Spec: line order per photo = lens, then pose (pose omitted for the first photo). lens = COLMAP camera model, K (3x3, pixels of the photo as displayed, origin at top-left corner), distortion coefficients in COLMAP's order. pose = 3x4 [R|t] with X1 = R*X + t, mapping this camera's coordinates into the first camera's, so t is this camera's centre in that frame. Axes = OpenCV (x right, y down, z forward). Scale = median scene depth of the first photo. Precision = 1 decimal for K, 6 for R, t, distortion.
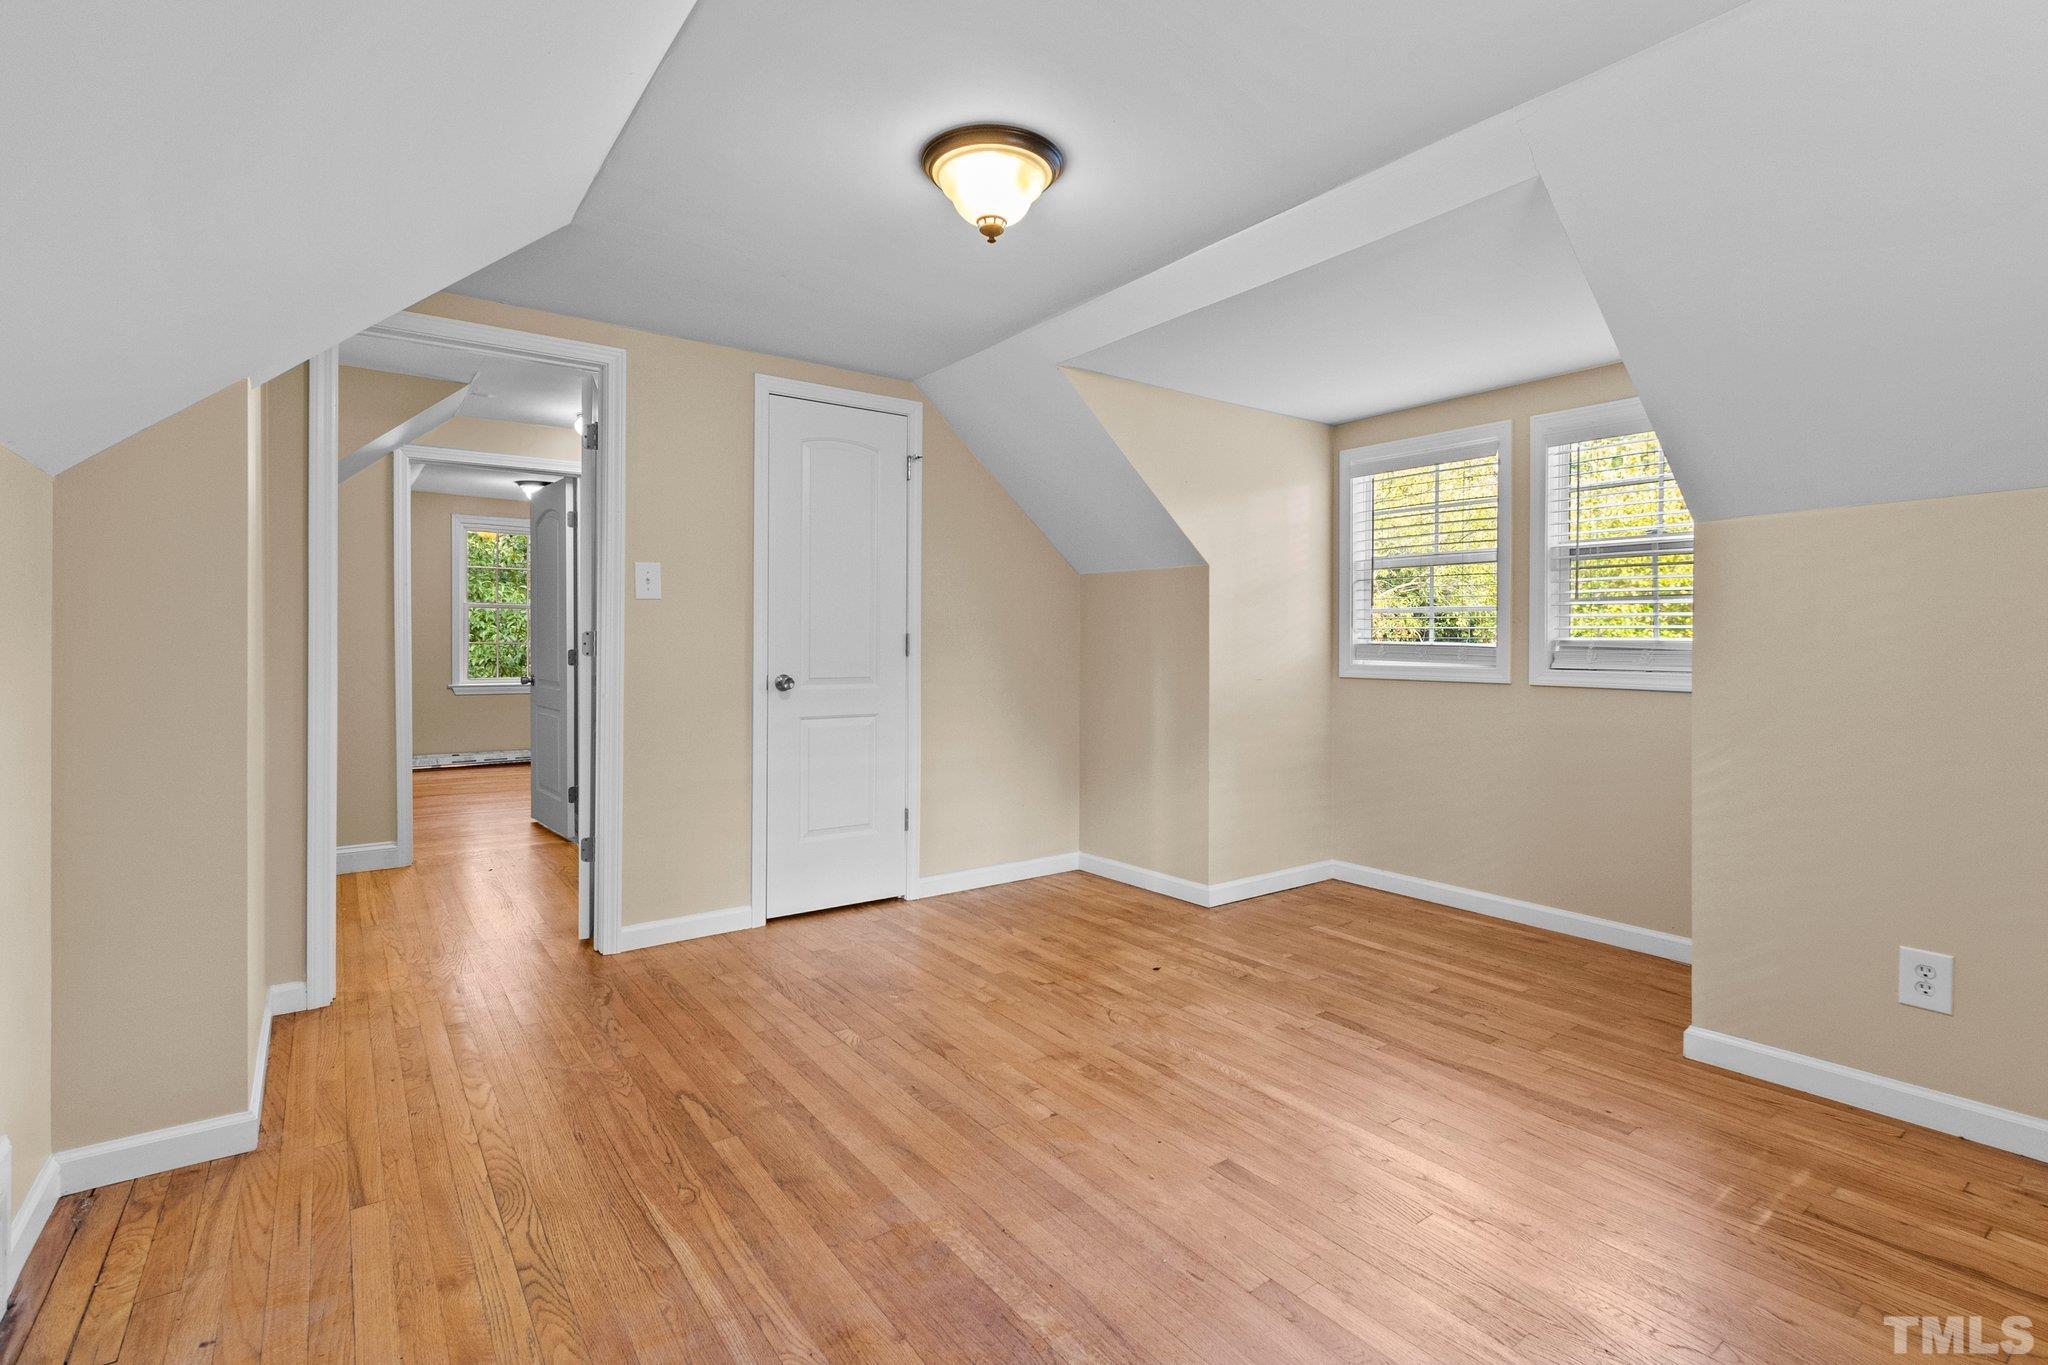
lens RADIAL K [[941.2, 0, 1008.8], [0, 941.2, 641.0], [0, 0, 1]] dist [-0.000335, -0.000133]
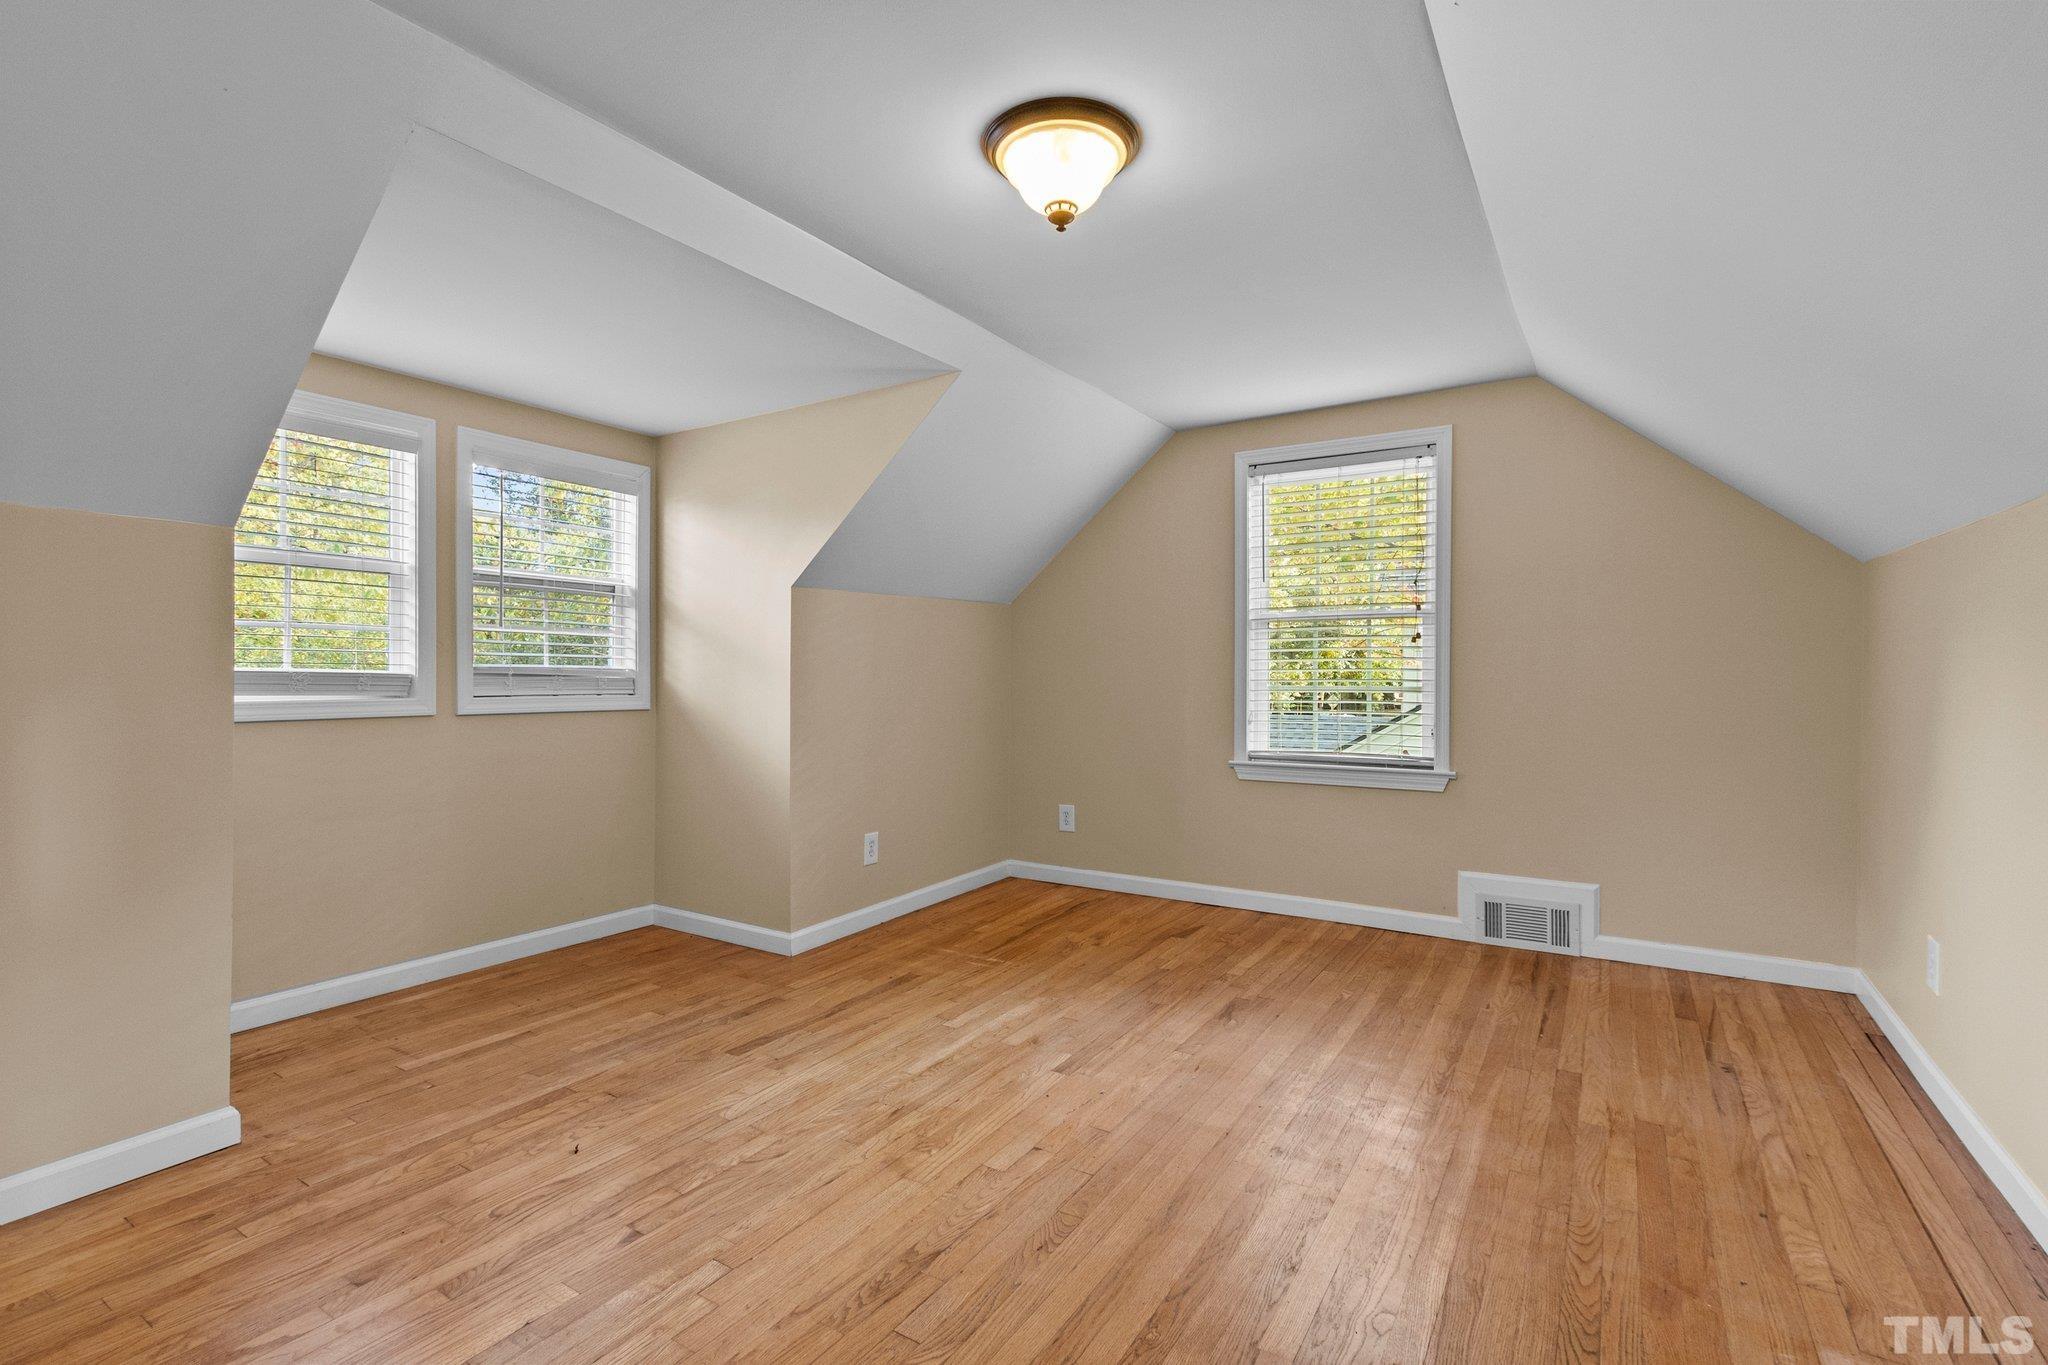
lens RADIAL K [[935.0, 0, 1029.9], [0, 935.0, 675.2], [0, 0, 1]] dist [0.000118, -0.000375]
pose [[-0.376635, -0.005048, 0.926348, -0.675330], [0.000665, 0.999983, 0.005720, 0.002671], [-0.926361, 0.002770, -0.376626, 1.089039]]
